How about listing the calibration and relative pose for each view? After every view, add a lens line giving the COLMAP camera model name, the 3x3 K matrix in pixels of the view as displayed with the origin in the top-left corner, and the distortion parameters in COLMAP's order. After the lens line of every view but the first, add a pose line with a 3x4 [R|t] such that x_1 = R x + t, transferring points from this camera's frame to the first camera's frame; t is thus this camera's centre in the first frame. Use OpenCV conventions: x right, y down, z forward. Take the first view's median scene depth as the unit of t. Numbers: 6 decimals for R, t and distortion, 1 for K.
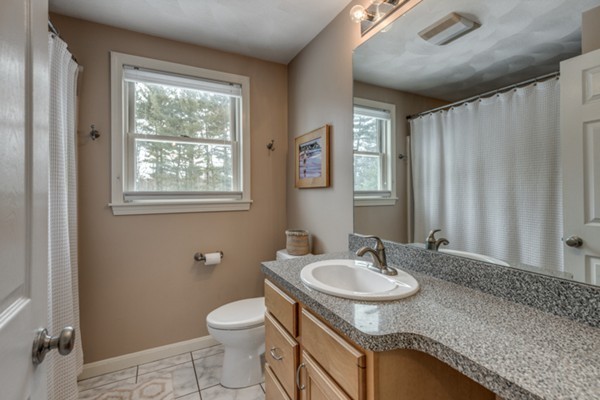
lens RADIAL K [[278.8, 0, 299.6], [0, 278.8, 187.3], [0, 0, 1]] dist [0.000862, 0.000022]
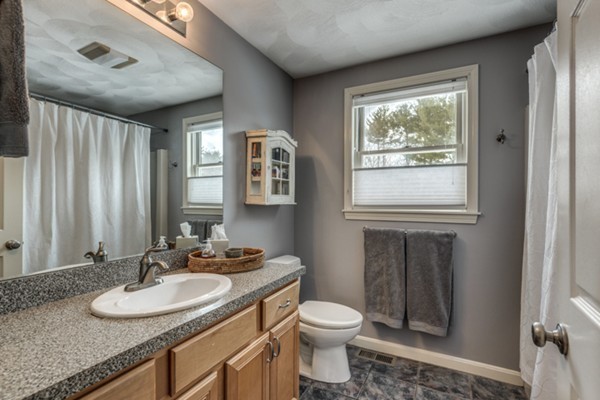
lens RADIAL K [[278.8, 0, 299.6], [0, 278.8, 187.3], [0, 0, 1]] dist [0.000862, 0.000022]
pose [[0.584262, -0.028641, -0.811059, 0.174823], [0.002359, 0.999433, -0.033594, -0.000170], [0.811562, 0.017714, 0.583998, 0.090720]]
